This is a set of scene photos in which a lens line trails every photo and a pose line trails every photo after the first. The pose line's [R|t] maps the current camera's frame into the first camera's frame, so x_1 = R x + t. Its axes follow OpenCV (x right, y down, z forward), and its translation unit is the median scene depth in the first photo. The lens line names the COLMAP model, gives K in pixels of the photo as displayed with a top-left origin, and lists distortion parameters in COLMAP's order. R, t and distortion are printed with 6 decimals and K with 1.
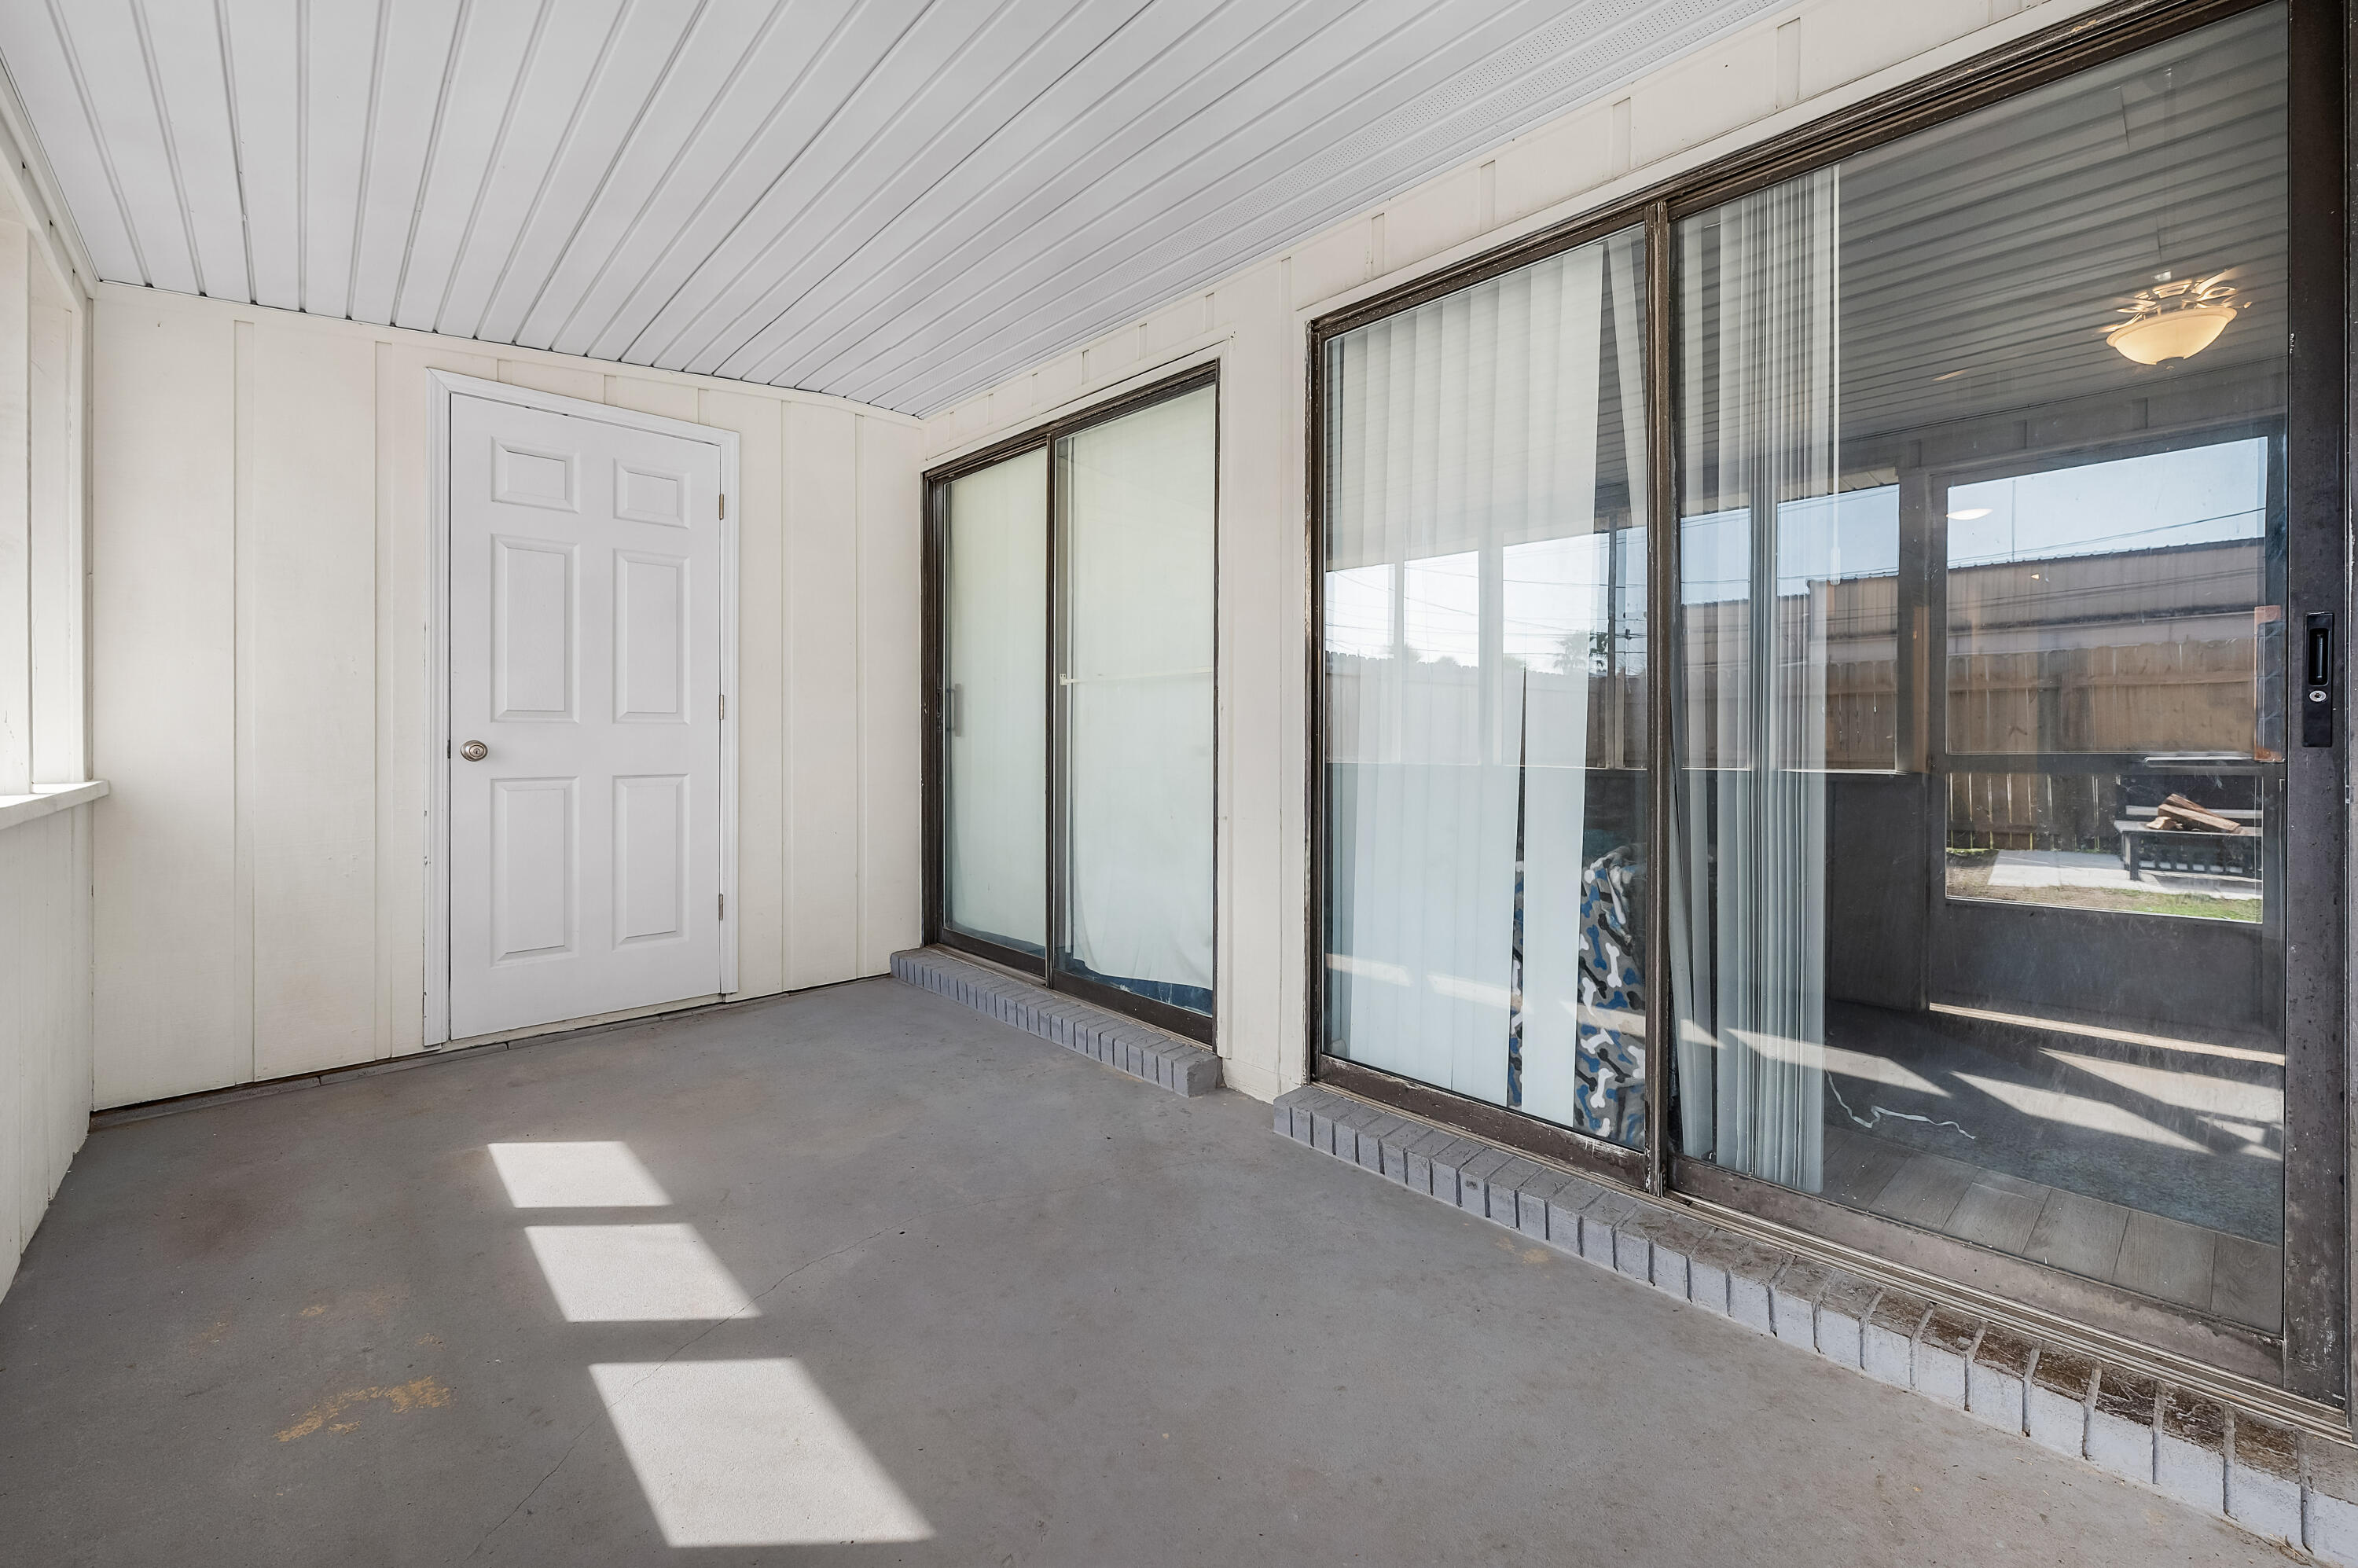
lens RADIAL K [[970.4, 0, 1180.4], [0, 970.4, 740.1], [0, 0, 1]] dist [0.000428, 0.000159]
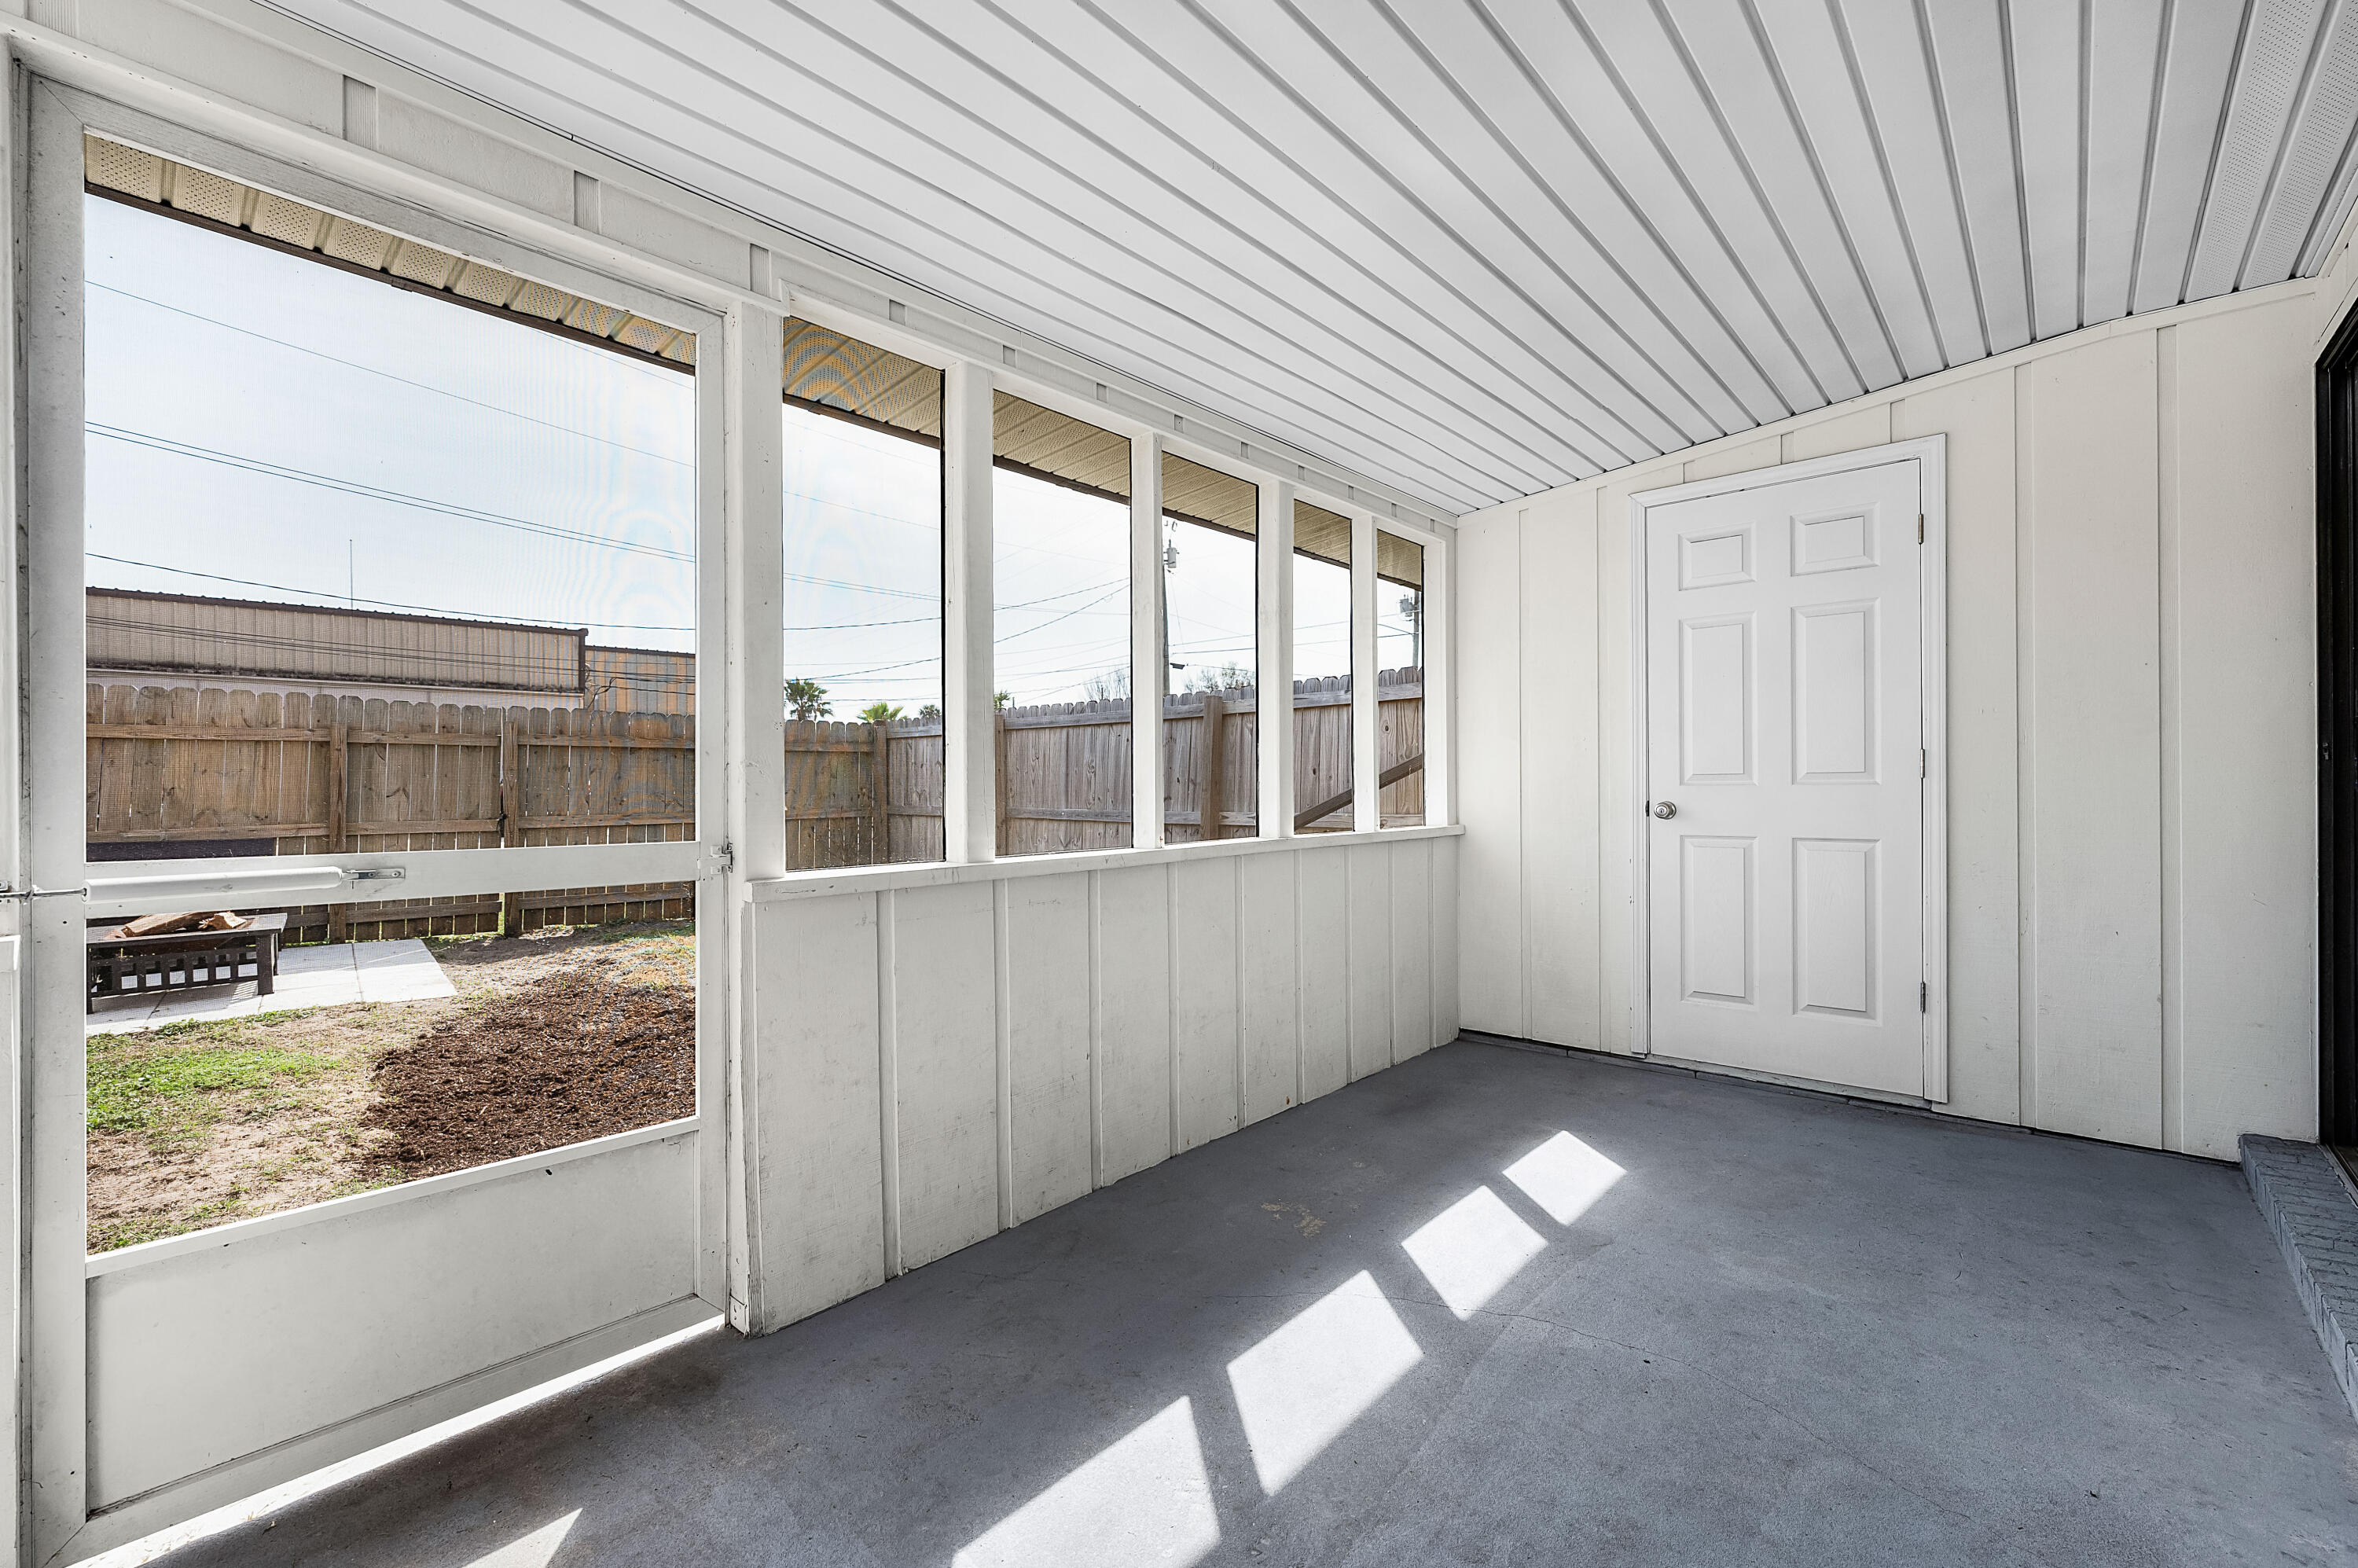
lens RADIAL K [[956.0, 0, 1184.7], [0, 956.0, 793.0], [0, 0, 1]] dist [-0.001797, -0.000279]
pose [[0.084245, -0.002445, -0.996442, 0.369190], [0.005504, 0.999983, -0.001989, -0.010489], [0.996430, -0.005317, 0.084257, 0.339361]]
